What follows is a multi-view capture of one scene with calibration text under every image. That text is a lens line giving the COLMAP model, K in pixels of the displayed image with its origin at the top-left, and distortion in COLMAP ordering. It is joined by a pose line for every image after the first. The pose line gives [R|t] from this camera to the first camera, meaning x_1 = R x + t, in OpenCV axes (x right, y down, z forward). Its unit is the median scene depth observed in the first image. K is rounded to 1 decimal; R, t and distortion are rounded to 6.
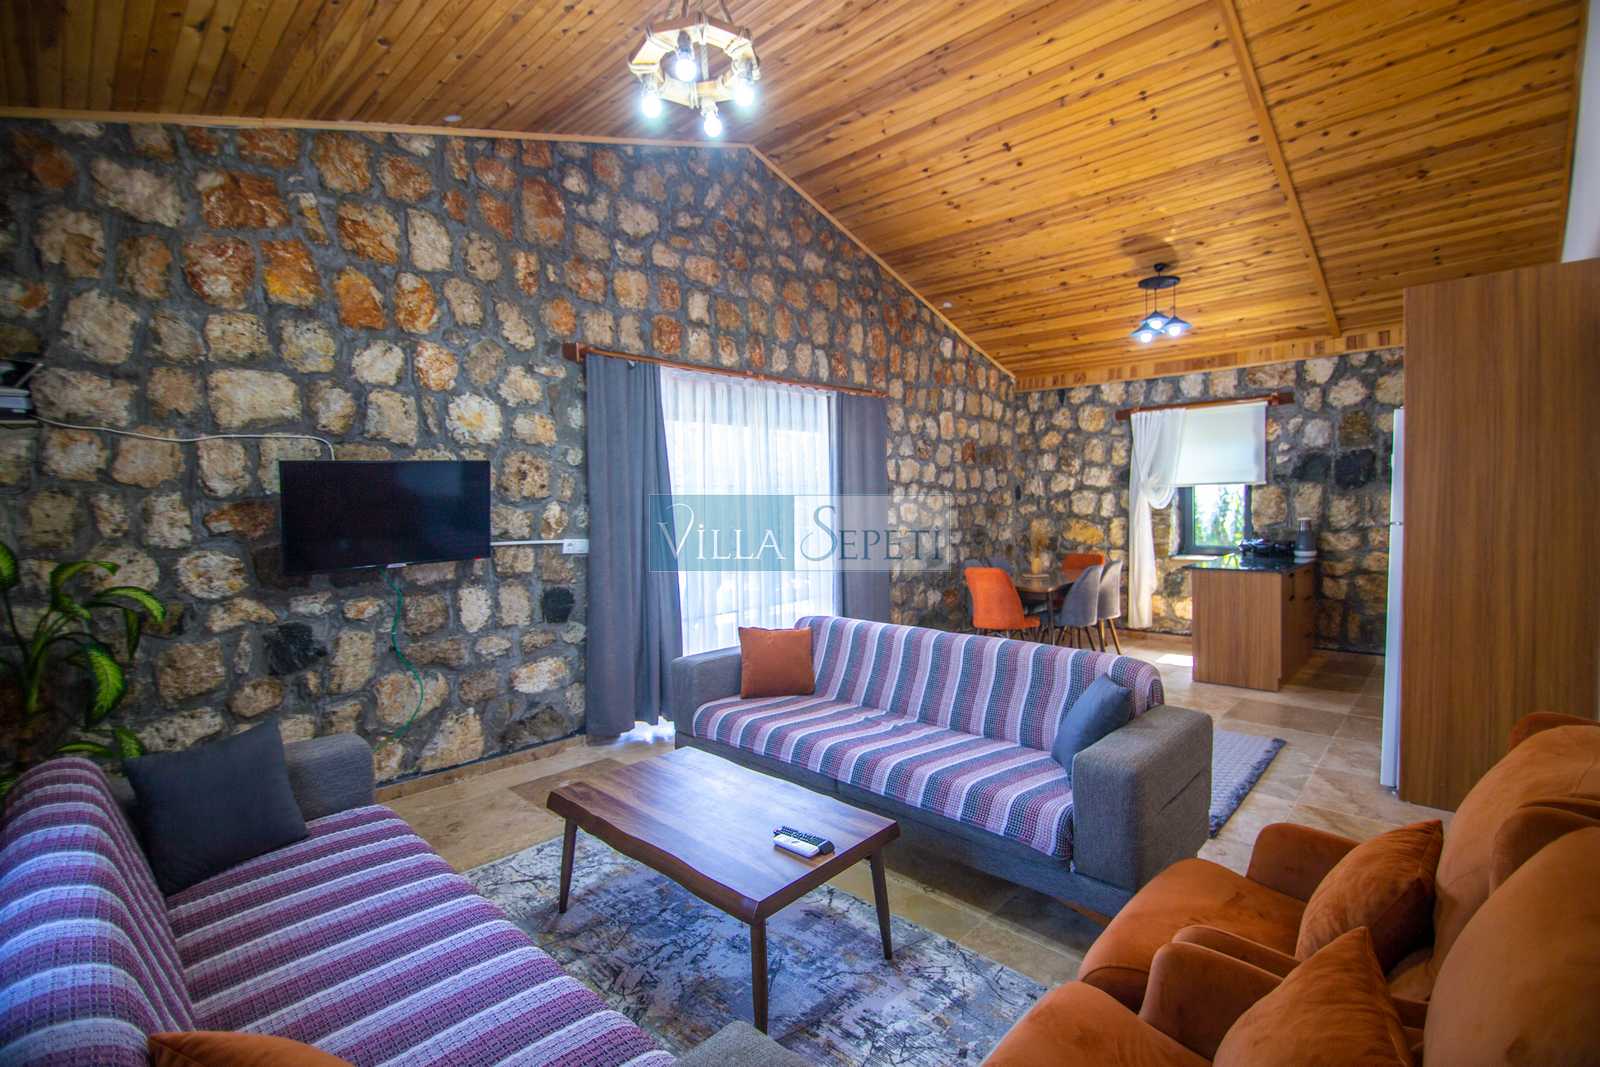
lens RADIAL K [[714.2, 0, 801.2], [0, 714.2, 527.1], [0, 0, 1]] dist [-0.002273, -0.011559]
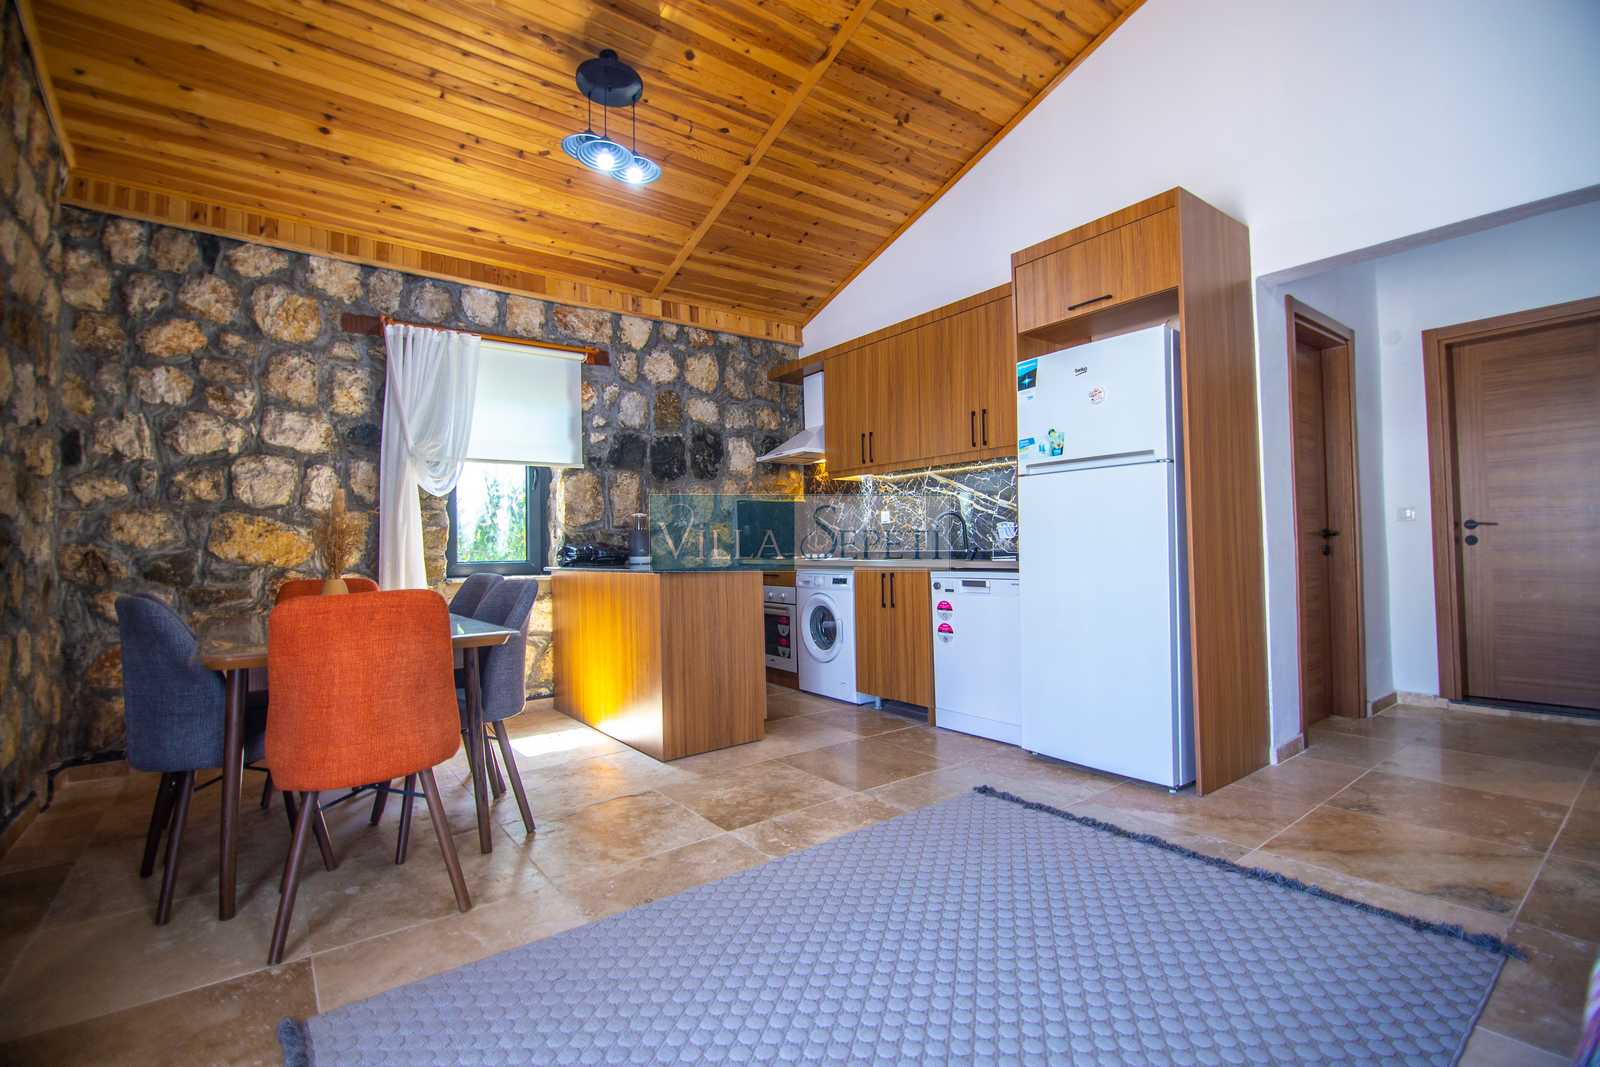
lens RADIAL K [[714.2, 0, 801.2], [0, 714.2, 527.1], [0, 0, 1]] dist [-0.002273, -0.011559]
pose [[0.158859, 0.041813, 0.986416, -0.025638], [0.049828, 0.997490, -0.050307, 0.046603], [-0.986043, 0.057142, 0.156376, 0.671199]]
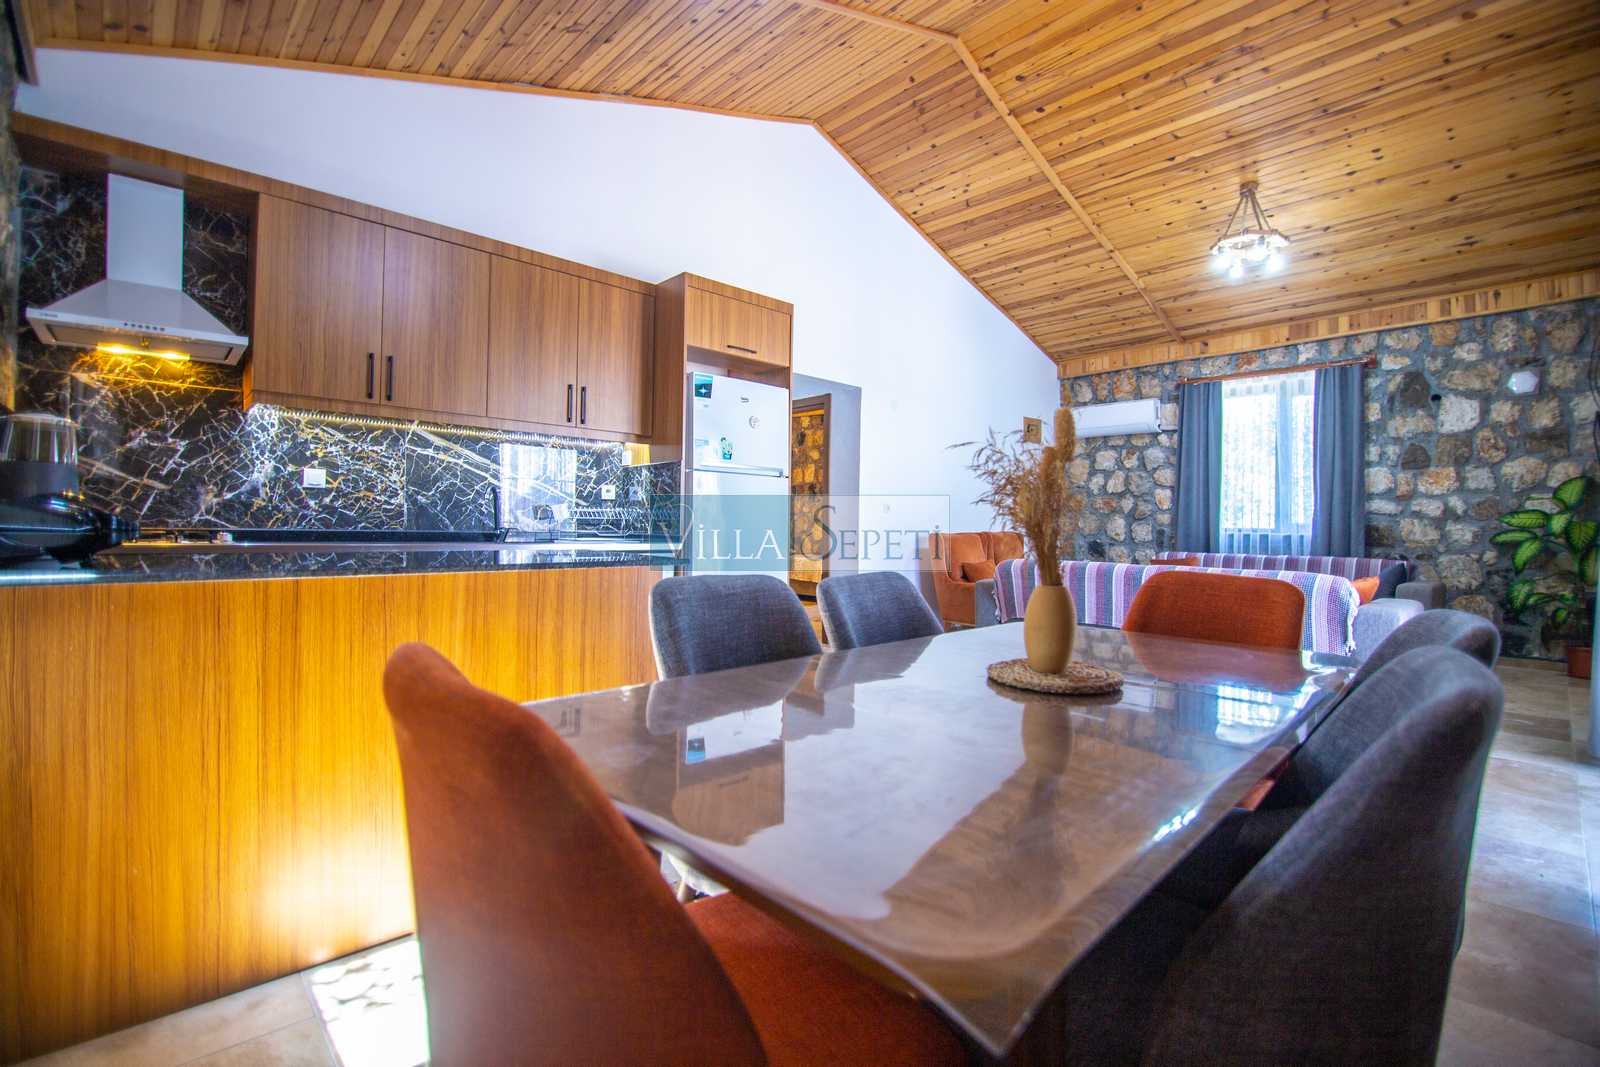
lens RADIAL K [[714.2, 0, 801.2], [0, 714.2, 527.1], [0, 0, 1]] dist [-0.002273, -0.011559]
pose [[-0.998592, -0.000131, 0.053055, 0.385178], [0.001658, 0.999432, 0.033673, 0.019708], [-0.053029, 0.033714, -0.998024, 1.189031]]
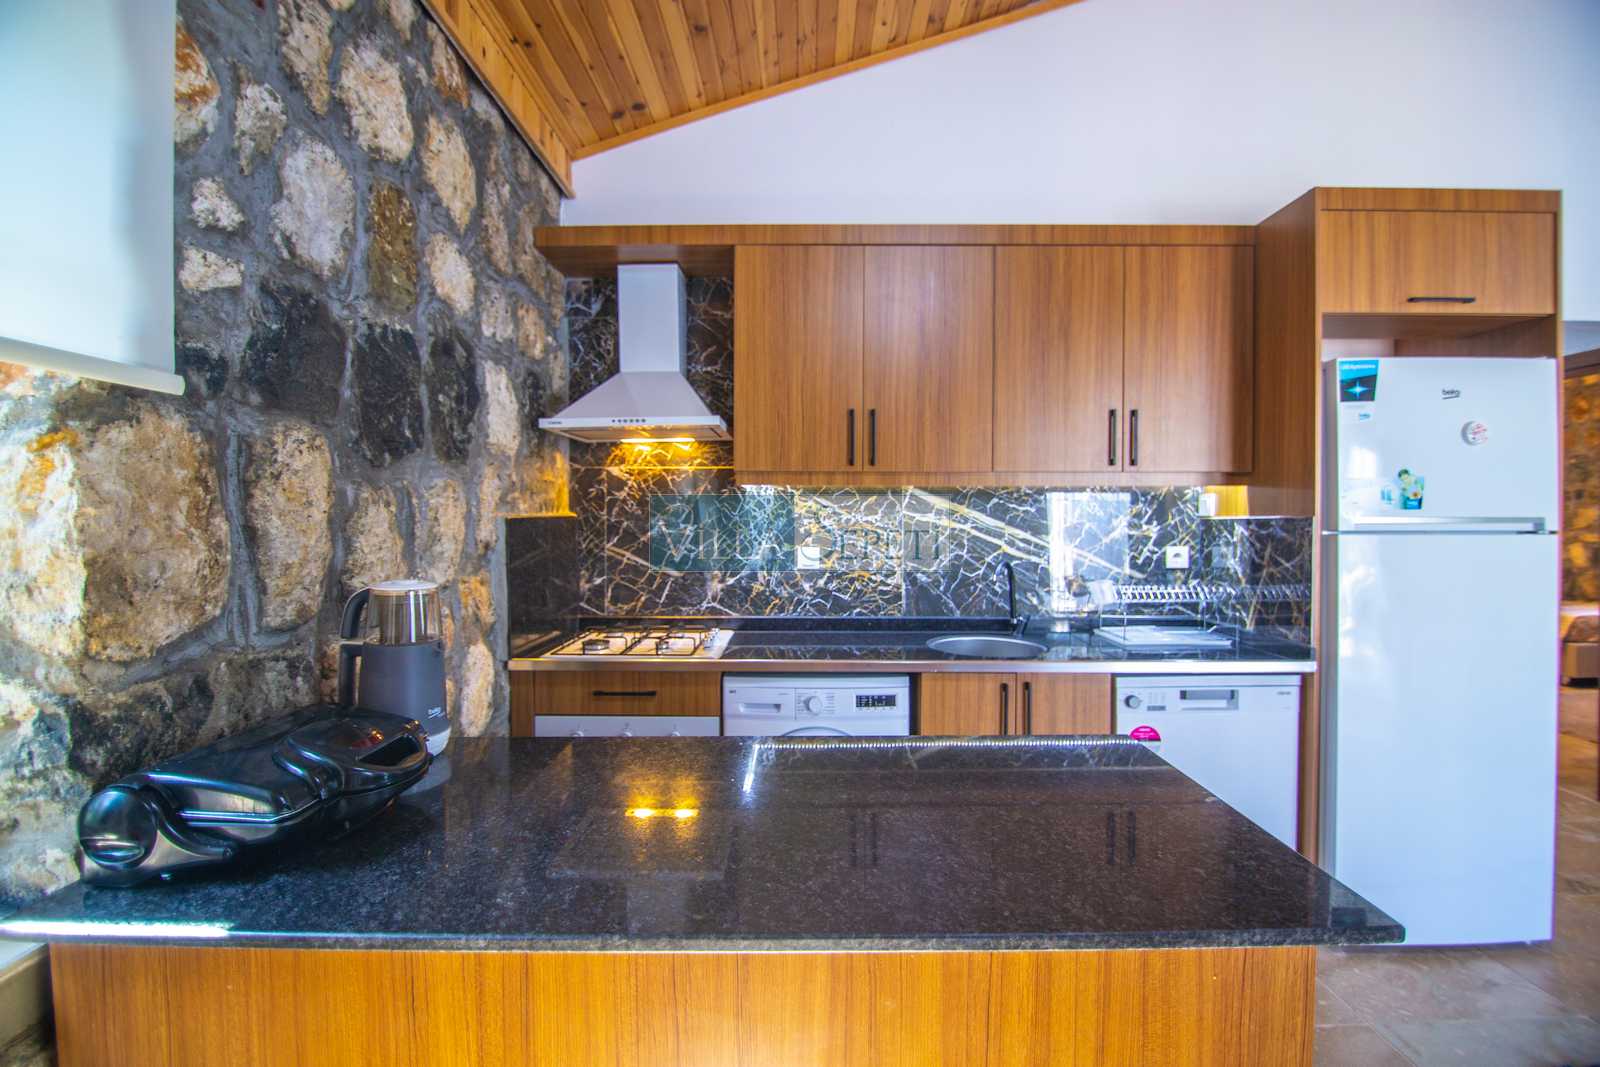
lens RADIAL K [[714.2, 0, 801.2], [0, 714.2, 527.1], [0, 0, 1]] dist [-0.002273, -0.011559]
pose [[-0.690259, 0.007223, 0.723527, 0.439786], [0.037945, 0.998936, 0.026228, -0.029452], [-0.722567, 0.045558, -0.689798, 1.009612]]
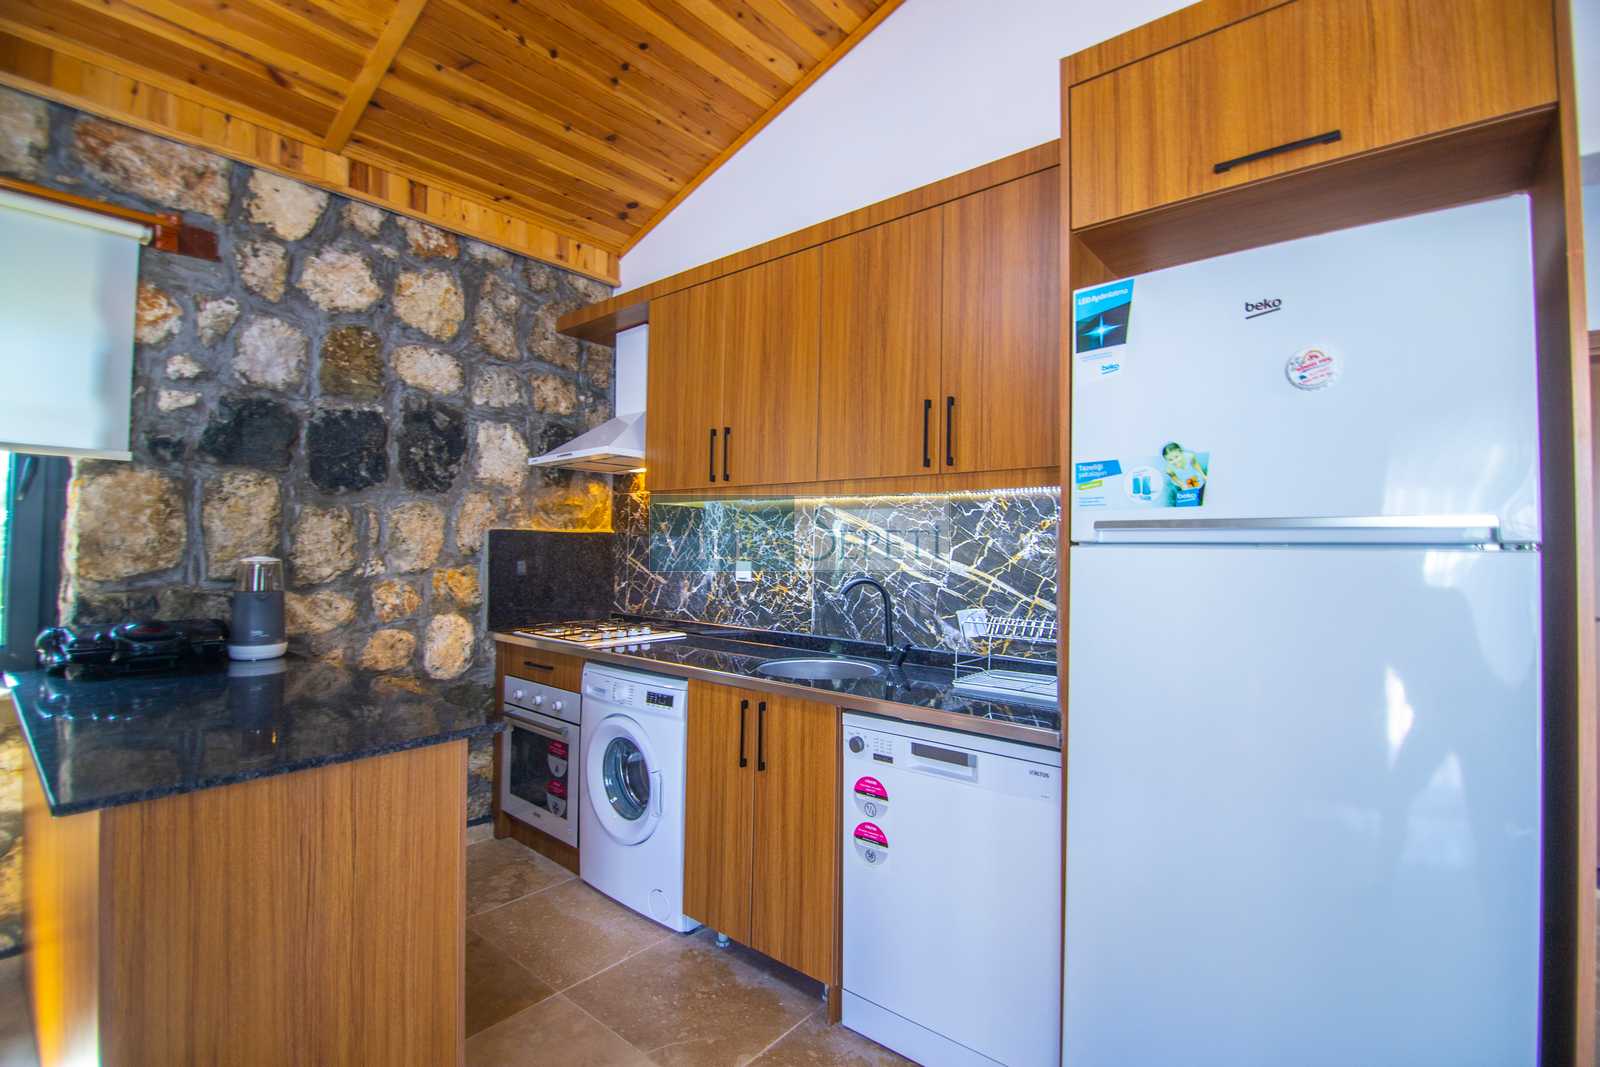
lens RADIAL K [[714.2, 0, 801.2], [0, 714.2, 527.1], [0, 0, 1]] dist [-0.002273, -0.011559]
pose [[-0.073618, 0.047849, 0.996138, 0.285540], [0.021392, 0.998694, -0.046391, -0.004989], [-0.997057, 0.017894, -0.074546, 0.698326]]
